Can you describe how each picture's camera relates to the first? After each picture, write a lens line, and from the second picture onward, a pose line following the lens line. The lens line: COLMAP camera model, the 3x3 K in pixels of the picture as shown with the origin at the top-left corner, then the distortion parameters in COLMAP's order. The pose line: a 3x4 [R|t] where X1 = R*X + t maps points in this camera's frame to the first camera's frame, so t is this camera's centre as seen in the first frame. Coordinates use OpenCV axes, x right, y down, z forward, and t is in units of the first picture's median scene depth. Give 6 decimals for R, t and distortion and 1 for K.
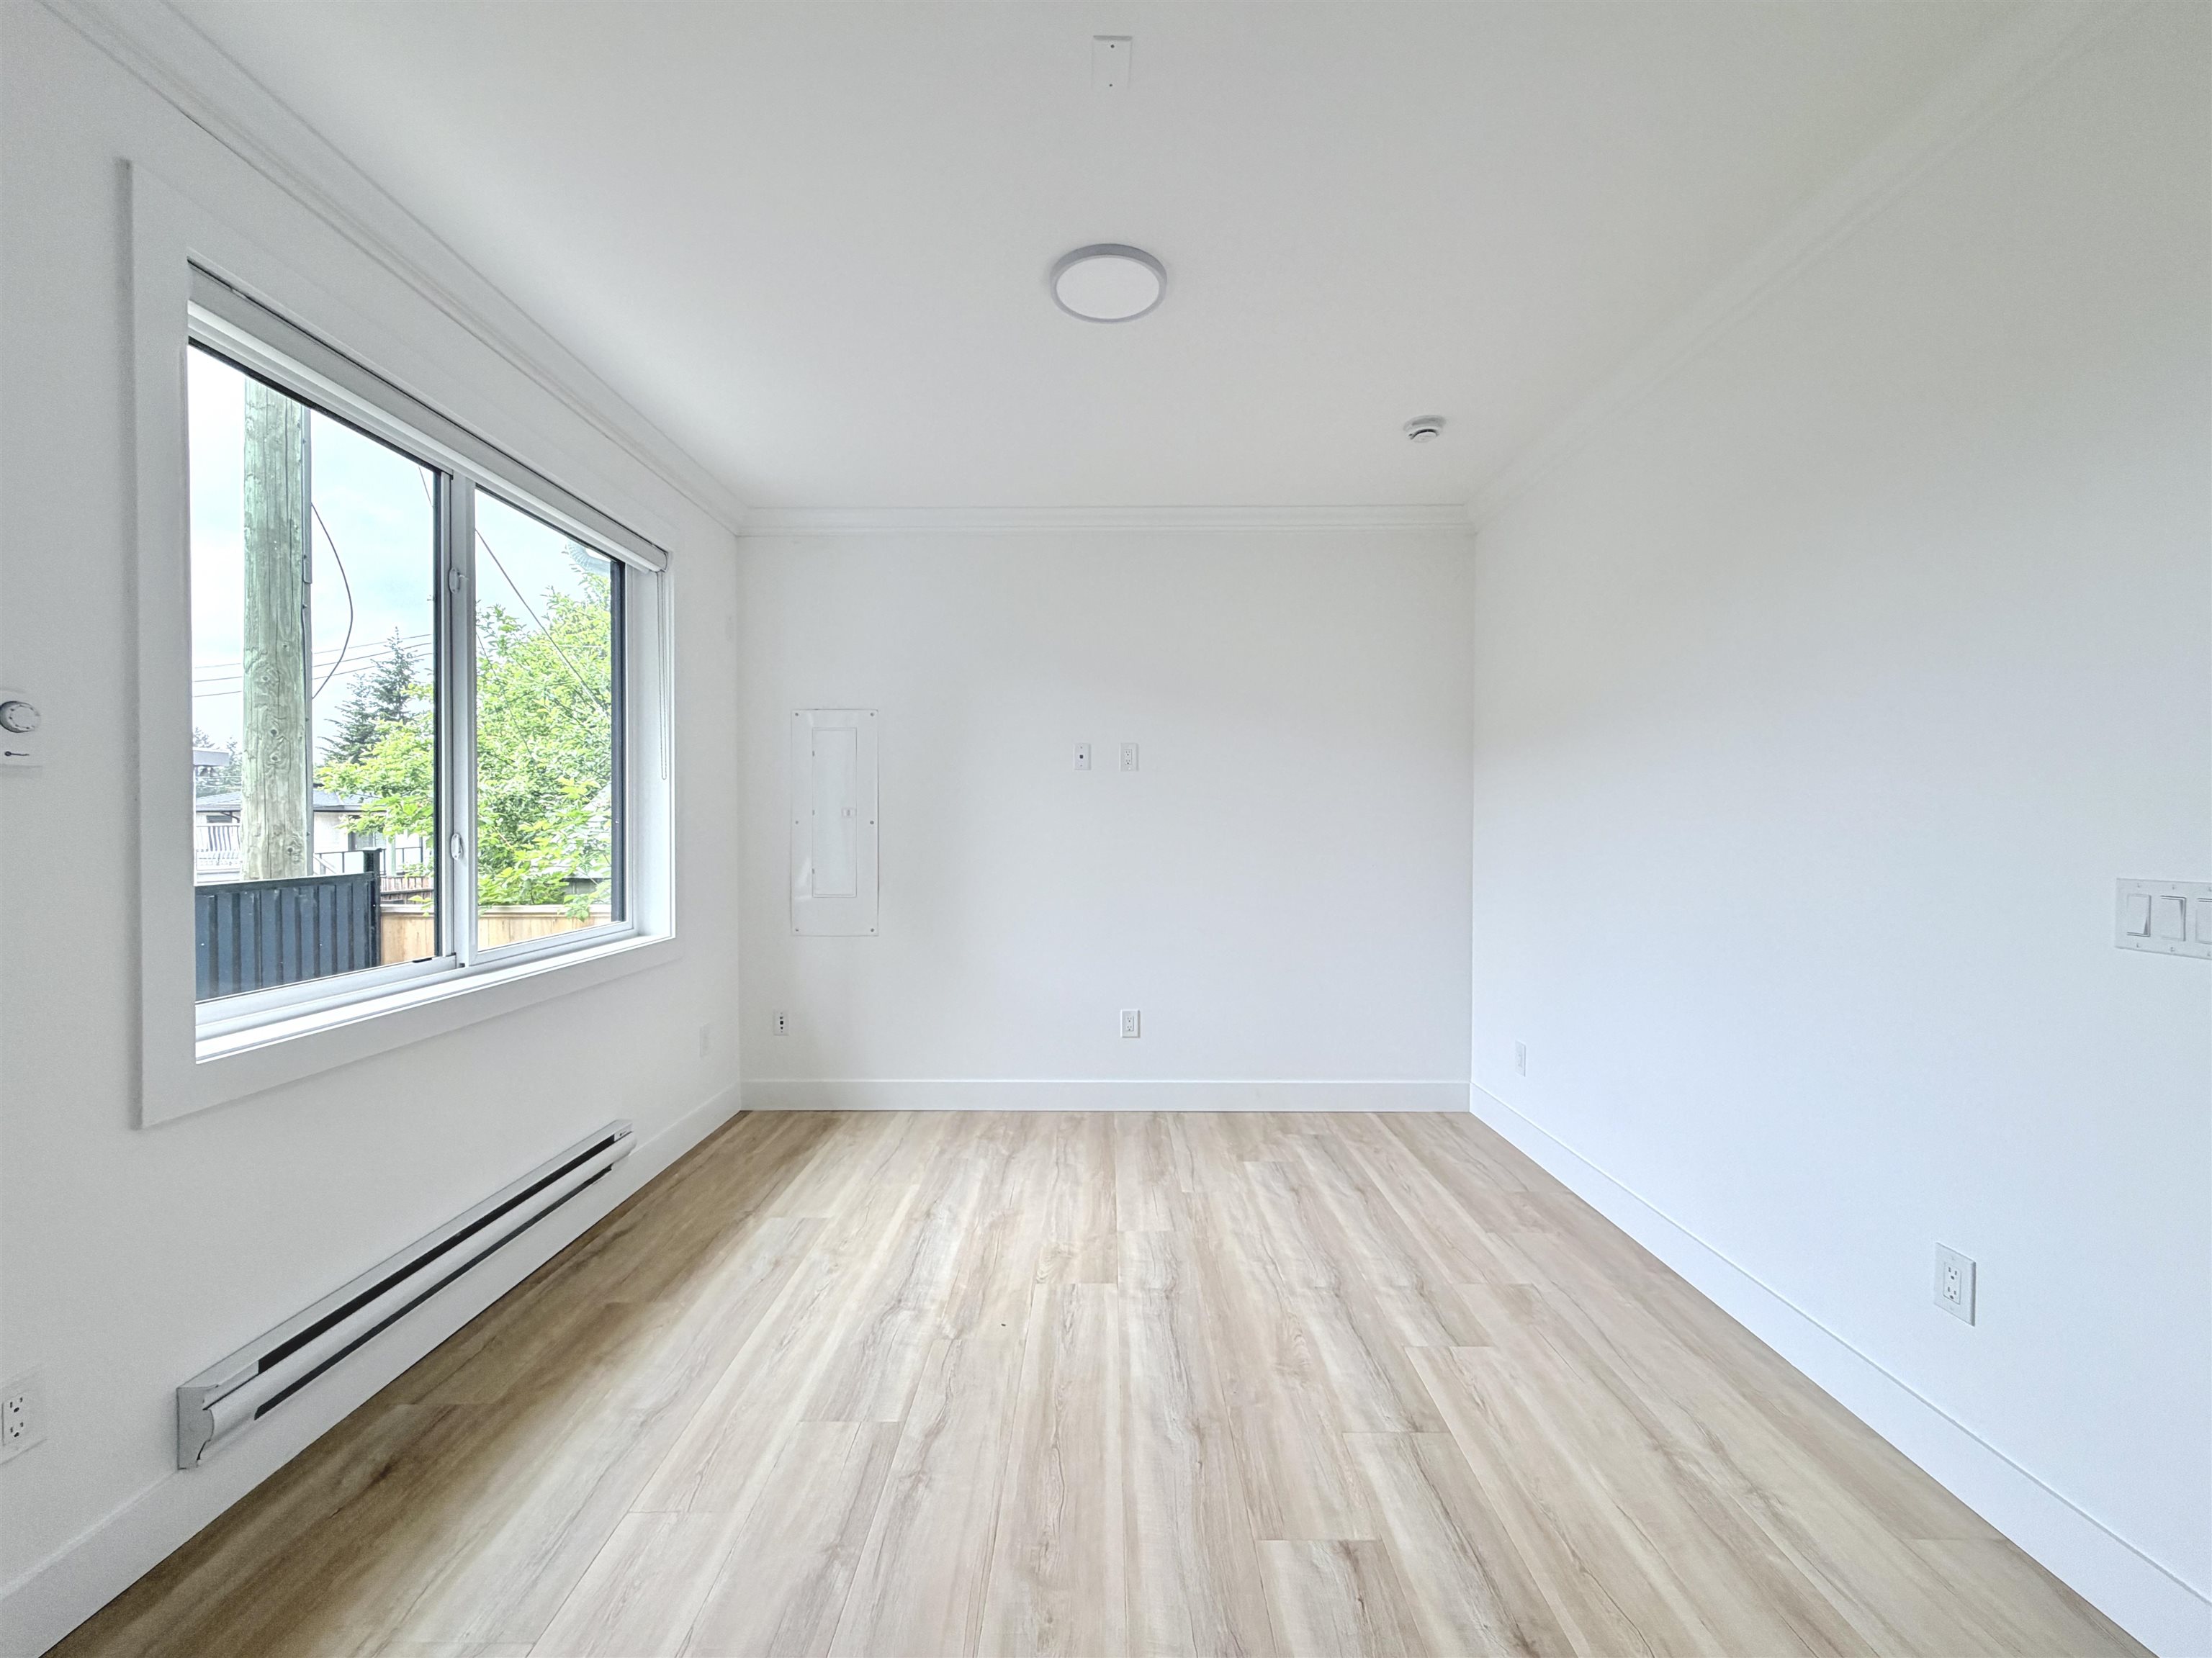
lens RADIAL K [[884.6, 0, 1101.2], [0, 884.6, 831.2], [0, 0, 1]] dist [0.001046, -0.000114]
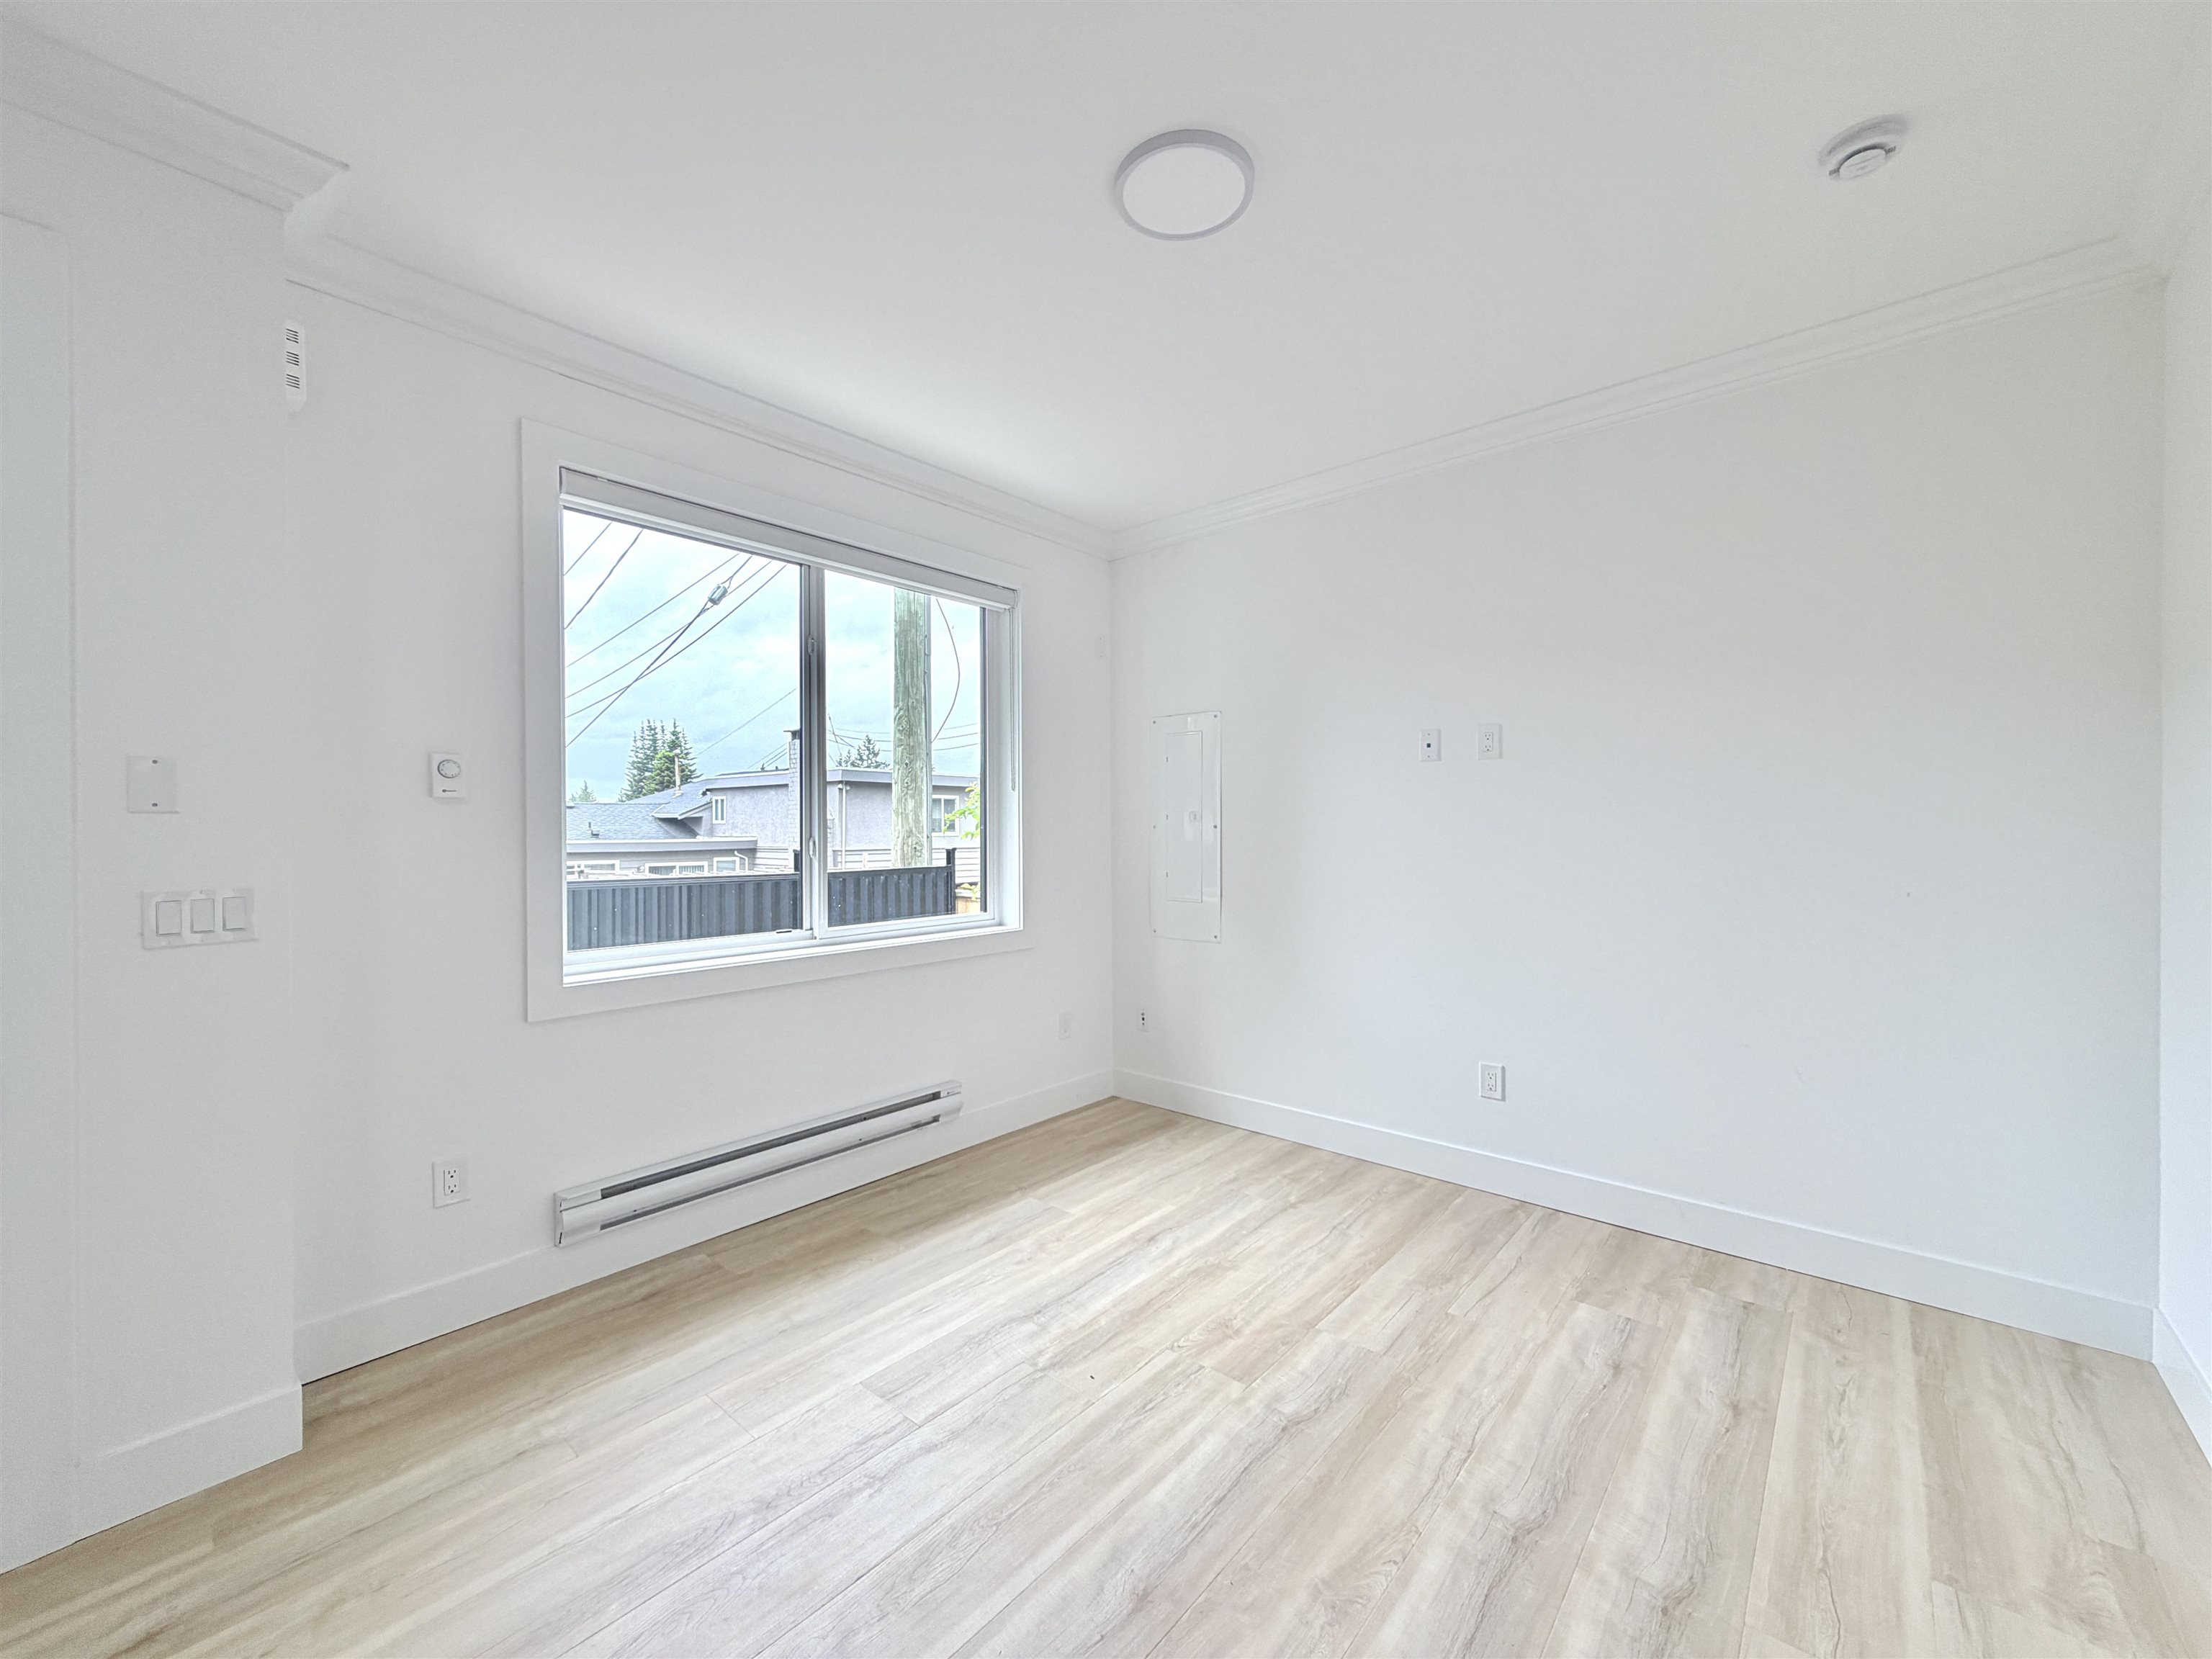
lens RADIAL K [[884.7, 0, 1119.3], [0, 884.7, 832.3], [0, 0, 1]] dist [0.001046, -0.000114]
pose [[0.758216, -0.000370, -0.652004, 0.398009], [-0.000470, 0.999999, -0.001114, -0.003257], [0.652004, 0.001151, 0.758215, 0.254306]]
